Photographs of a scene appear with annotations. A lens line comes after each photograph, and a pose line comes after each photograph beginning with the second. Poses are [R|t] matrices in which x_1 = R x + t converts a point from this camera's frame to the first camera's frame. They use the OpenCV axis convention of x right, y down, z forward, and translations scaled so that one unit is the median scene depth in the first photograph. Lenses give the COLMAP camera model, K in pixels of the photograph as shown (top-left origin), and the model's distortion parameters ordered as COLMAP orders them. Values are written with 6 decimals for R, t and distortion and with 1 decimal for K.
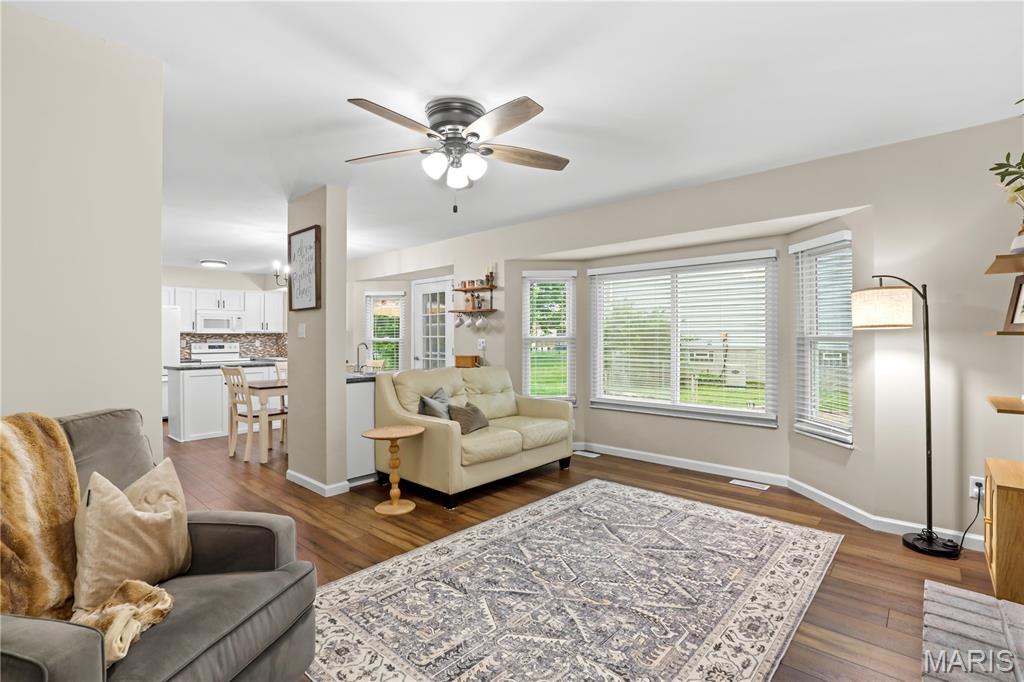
lens RADIAL K [[469.9, 0, 508.5], [0, 469.9, 337.8], [0, 0, 1]] dist [0.004426, 0.001483]
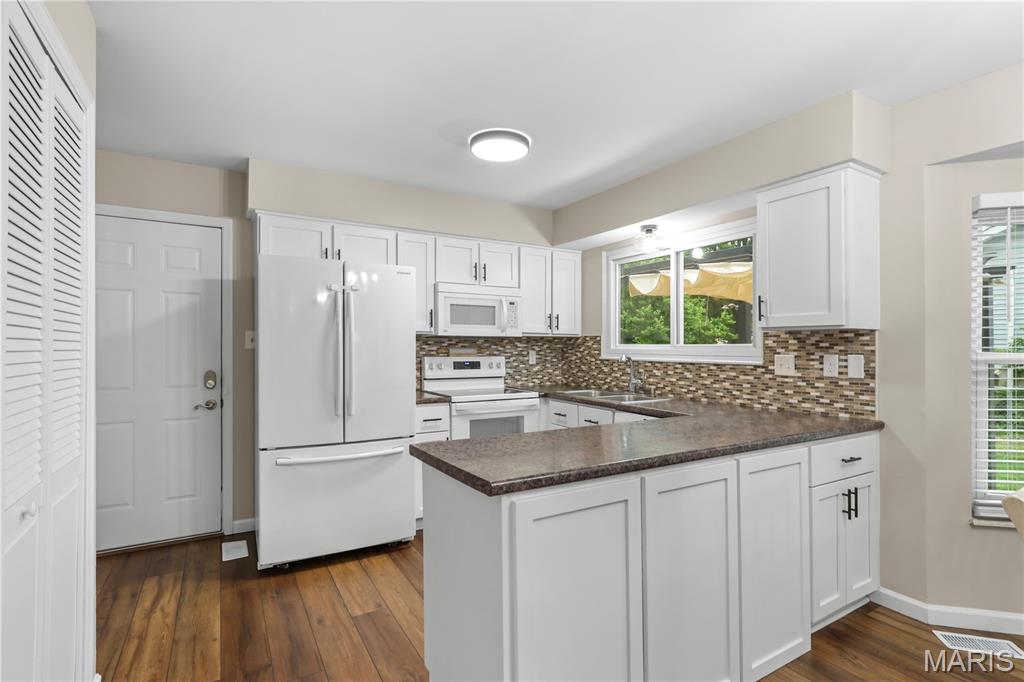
lens RADIAL K [[515.5, 0, 519.2], [0, 515.5, 345.4], [0, 0, 1]] dist [0.004507, 0.000981]
pose [[0.955152, 0.010778, -0.295920, -0.845874], [-0.011214, 0.999937, 0.000225, -0.002024], [0.295904, 0.003104, 0.955213, 1.063234]]
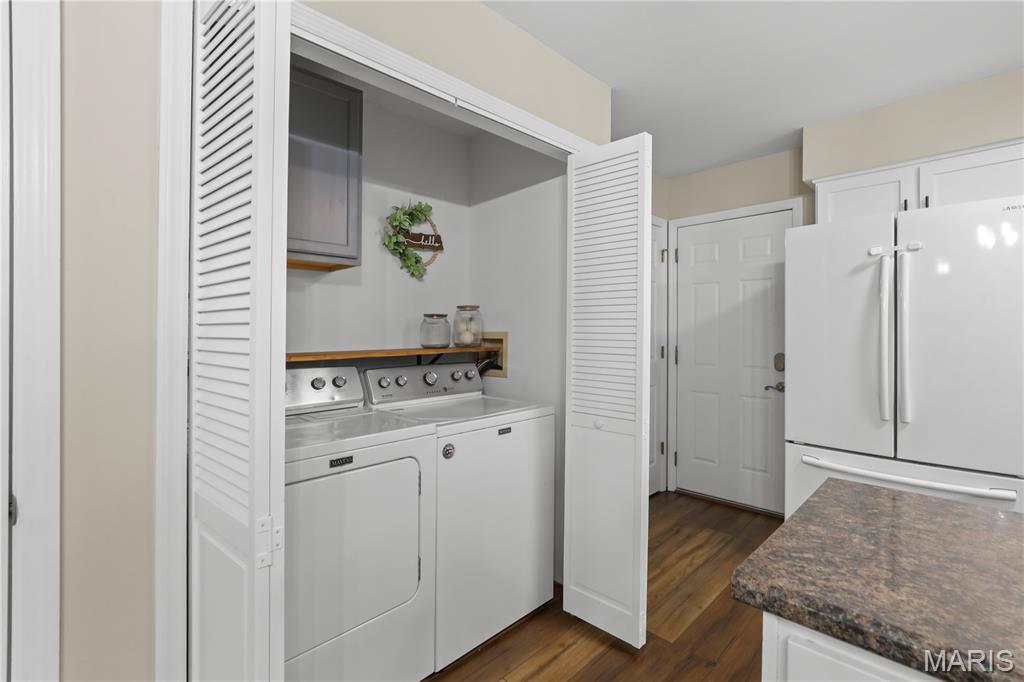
lens RADIAL K [[466.0, 0, 512.3], [0, 466.0, 332.7], [0, 0, 1]] dist [-0.009945, 0.004326]
pose [[-0.063113, 0.017532, -0.997852, -0.788876], [0.006609, 0.999831, 0.017149, -0.004643], [0.997985, -0.005512, -0.063218, 1.304901]]
